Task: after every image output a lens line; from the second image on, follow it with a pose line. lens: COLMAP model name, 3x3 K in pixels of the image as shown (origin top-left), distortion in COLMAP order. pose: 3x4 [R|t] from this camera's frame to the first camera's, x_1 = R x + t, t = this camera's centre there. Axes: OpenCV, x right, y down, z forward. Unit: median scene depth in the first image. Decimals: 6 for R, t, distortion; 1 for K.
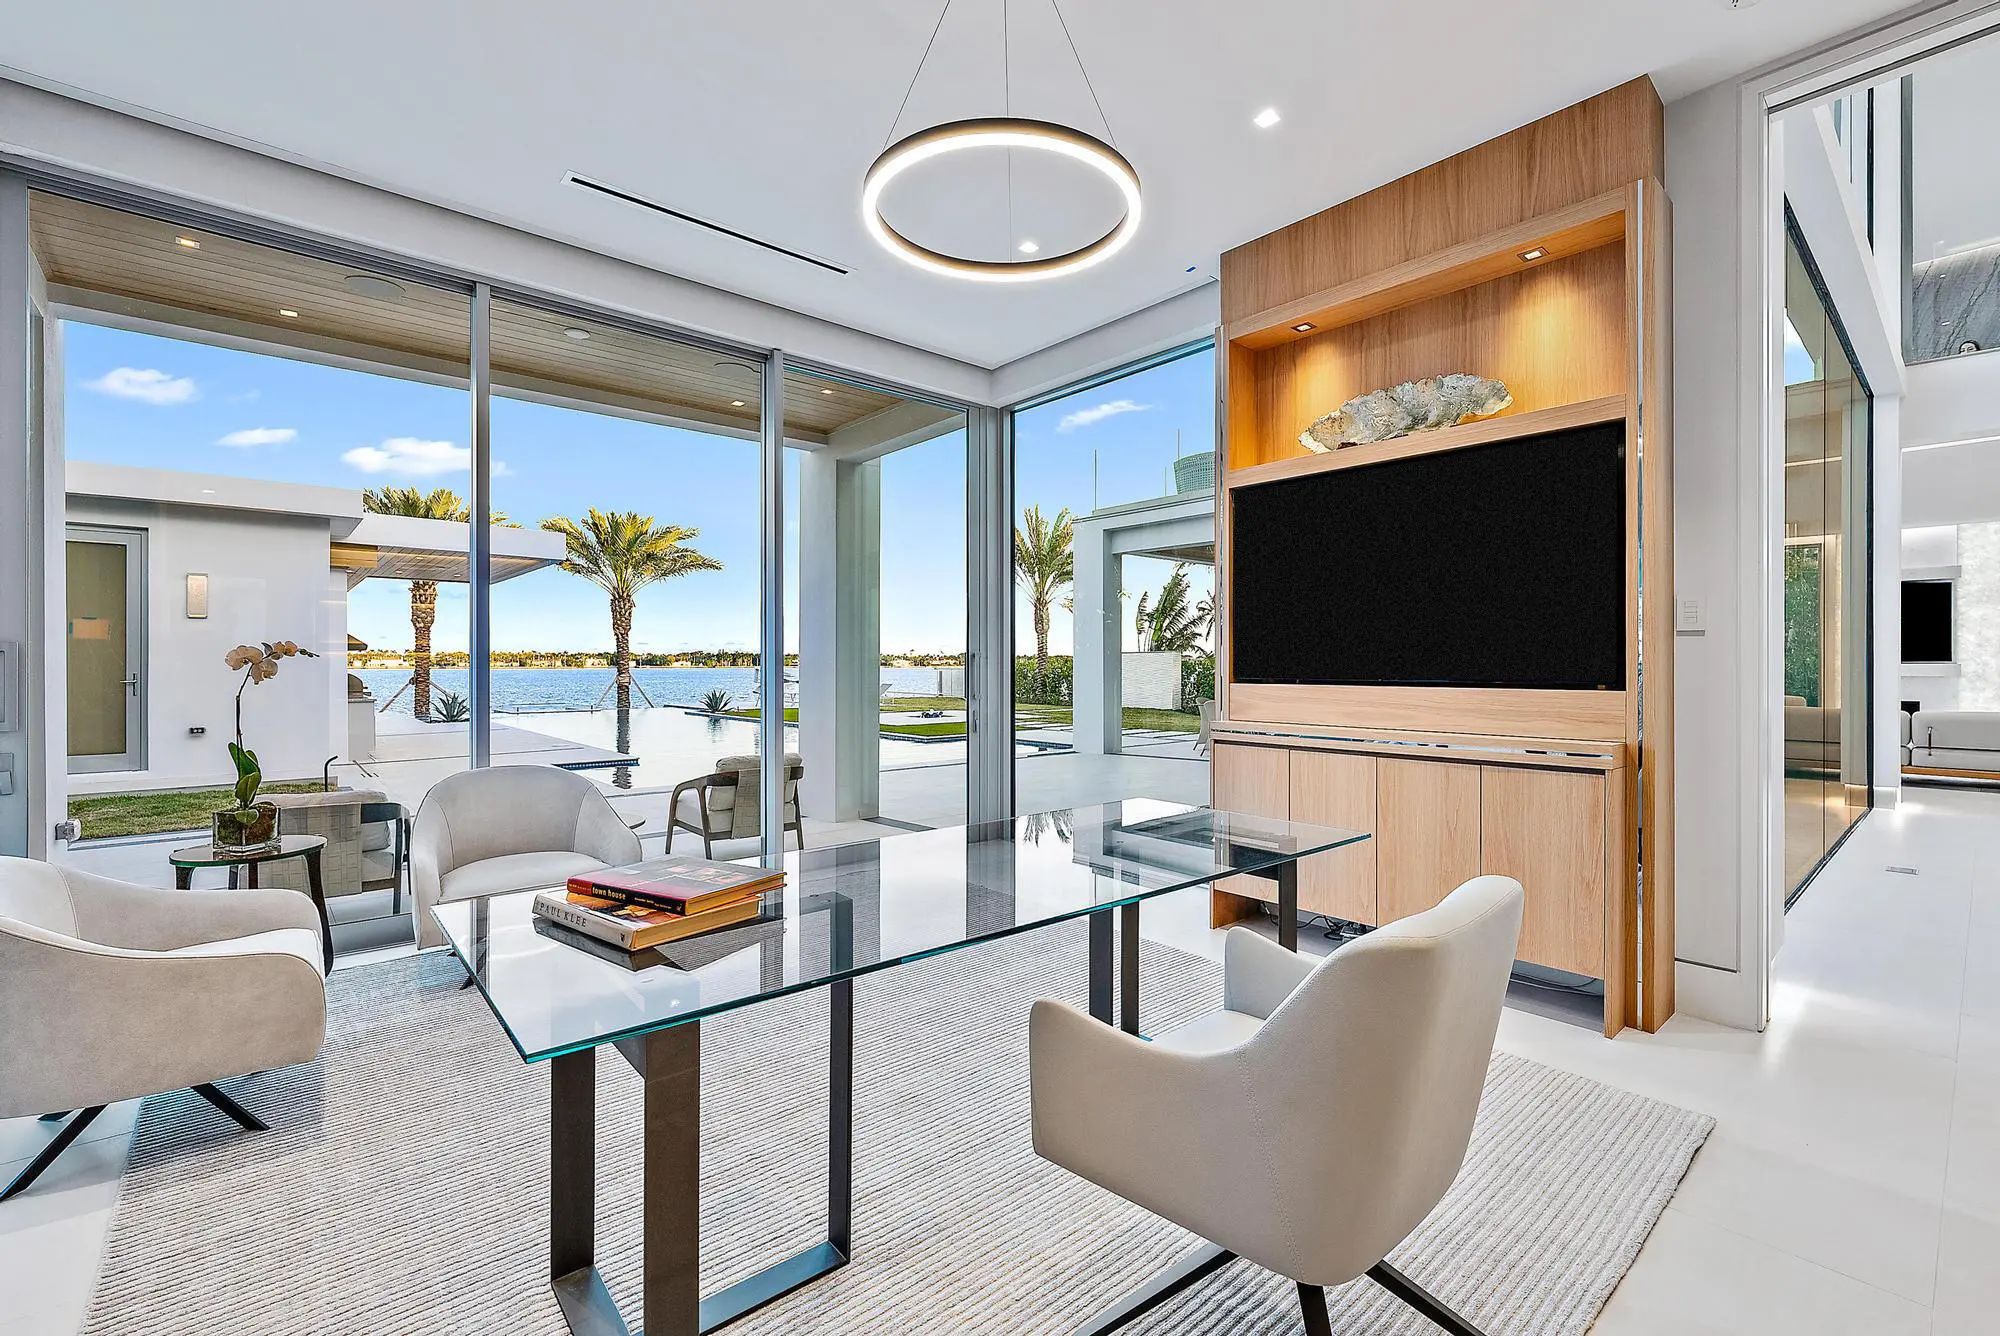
lens RADIAL K [[869.5, 0, 1002.8], [0, 869.5, 667.4], [0, 0, 1]] dist [-0.015725, -0.000197]
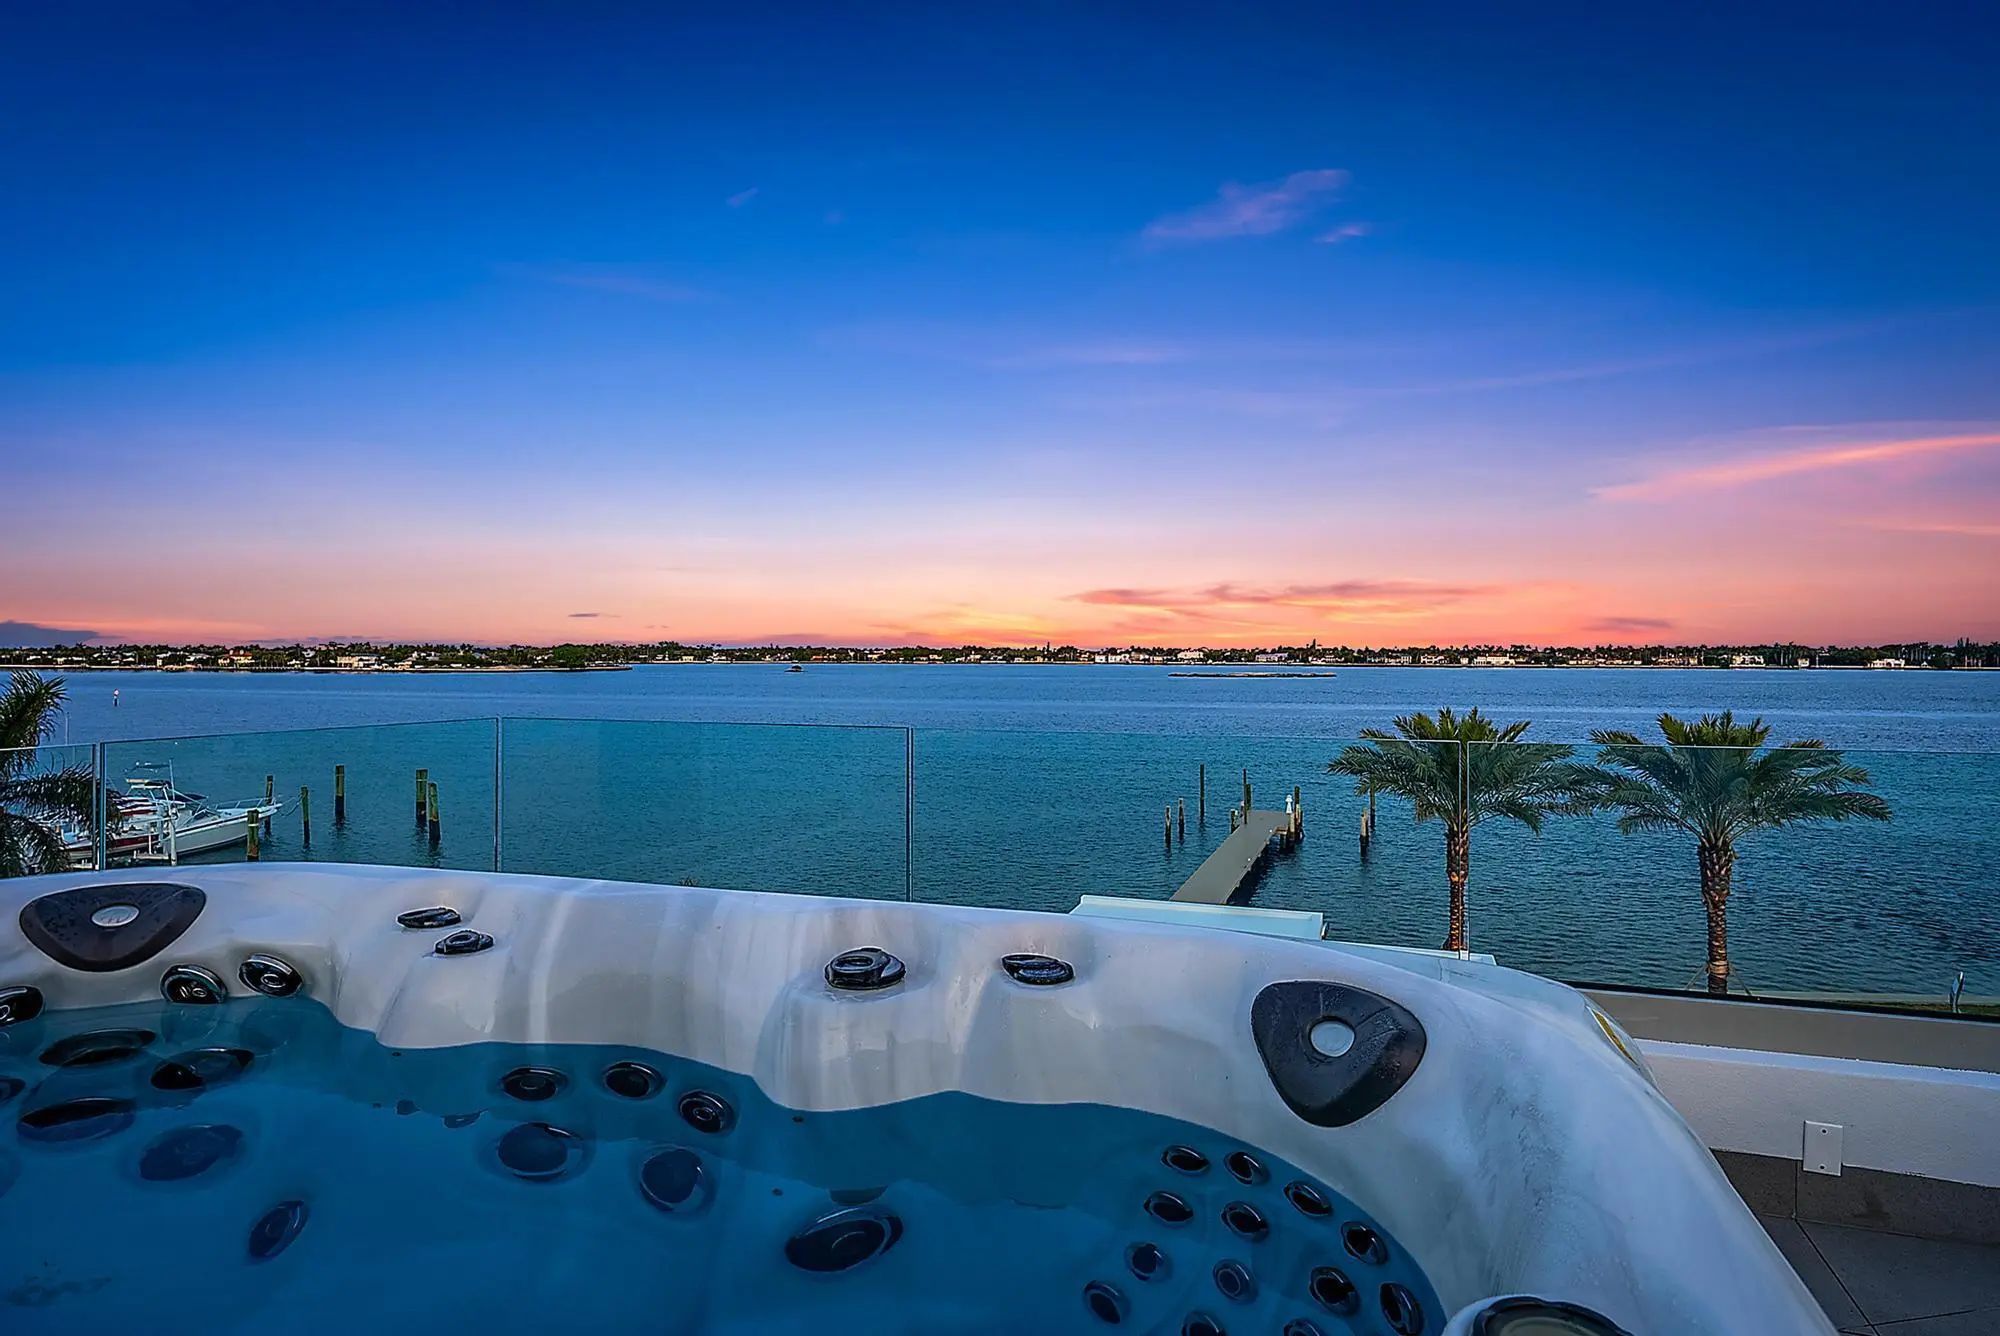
lens RADIAL K [[1058.4, 0, 1011.1], [0, 1058.4, 663.6], [0, 0, 1]] dist [-0.003743, 0.000260]
pose [[0.498404, 0.006664, -0.866920, 0.011623], [-0.002946, 0.999978, 0.005993, -0.225682], [0.866940, -0.000433, 0.498412, 0.086037]]
